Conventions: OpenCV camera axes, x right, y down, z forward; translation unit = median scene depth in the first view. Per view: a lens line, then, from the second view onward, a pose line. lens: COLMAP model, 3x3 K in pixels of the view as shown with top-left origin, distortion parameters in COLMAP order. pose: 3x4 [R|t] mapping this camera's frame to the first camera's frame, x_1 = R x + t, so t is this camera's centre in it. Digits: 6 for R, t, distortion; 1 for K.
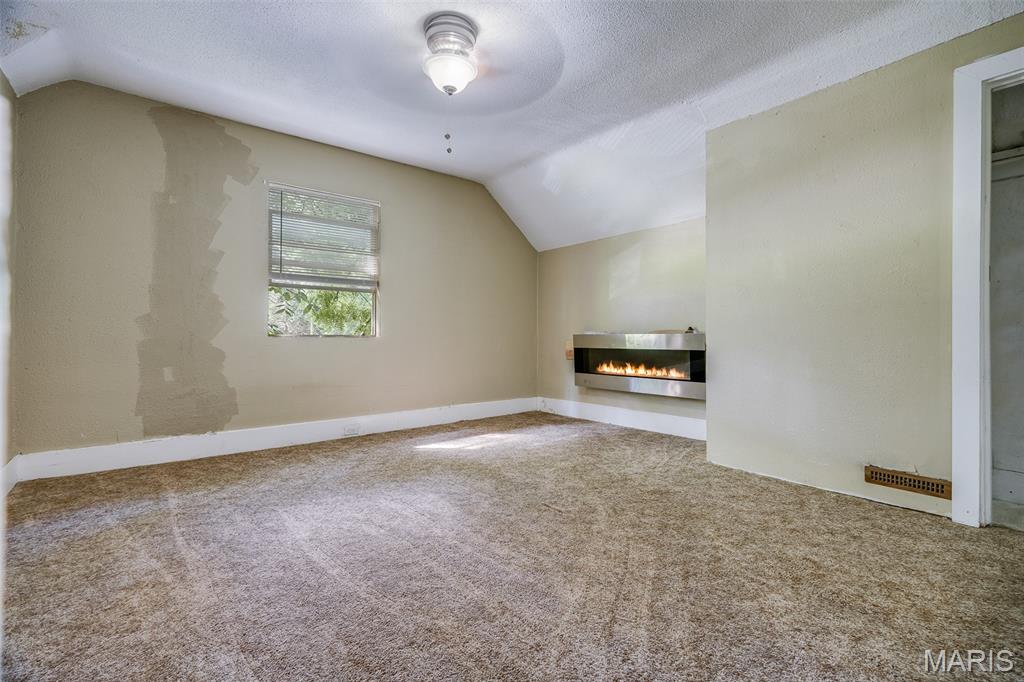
lens RADIAL K [[466.3, 0, 512.3], [0, 466.3, 332.4], [0, 0, 1]] dist [-0.002108, 0.000105]
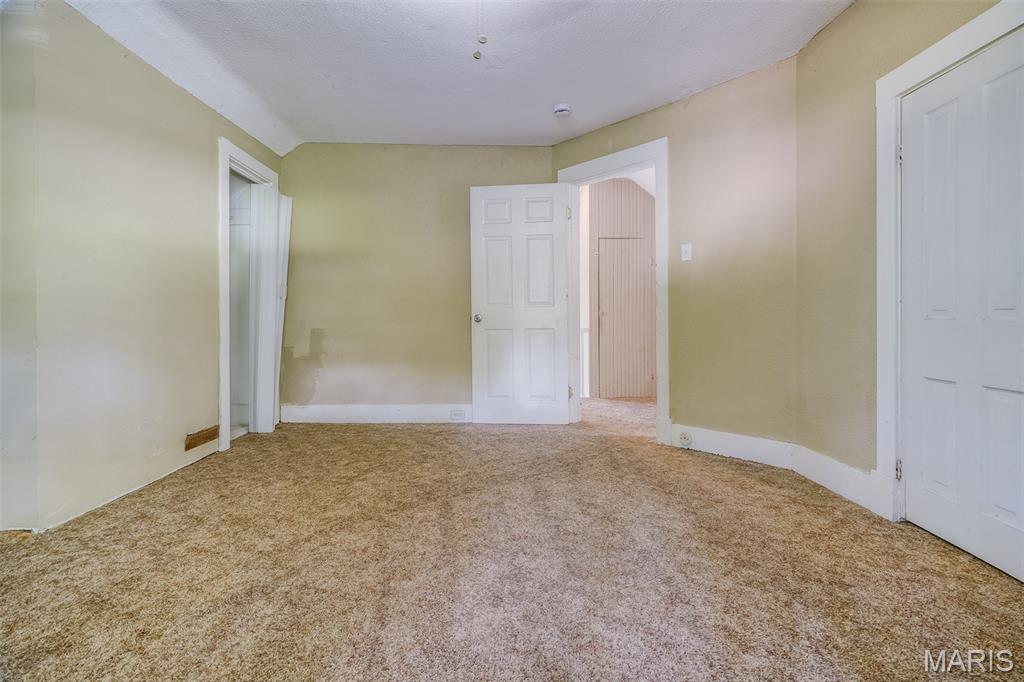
lens RADIAL K [[466.3, 0, 512.3], [0, 466.3, 332.4], [0, 0, 1]] dist [-0.002108, 0.000105]
pose [[-0.806243, -0.014320, 0.591411, -0.577720], [-0.005501, 0.999845, 0.016710, 0.008291], [-0.591559, 0.010219, -0.806197, 1.523833]]
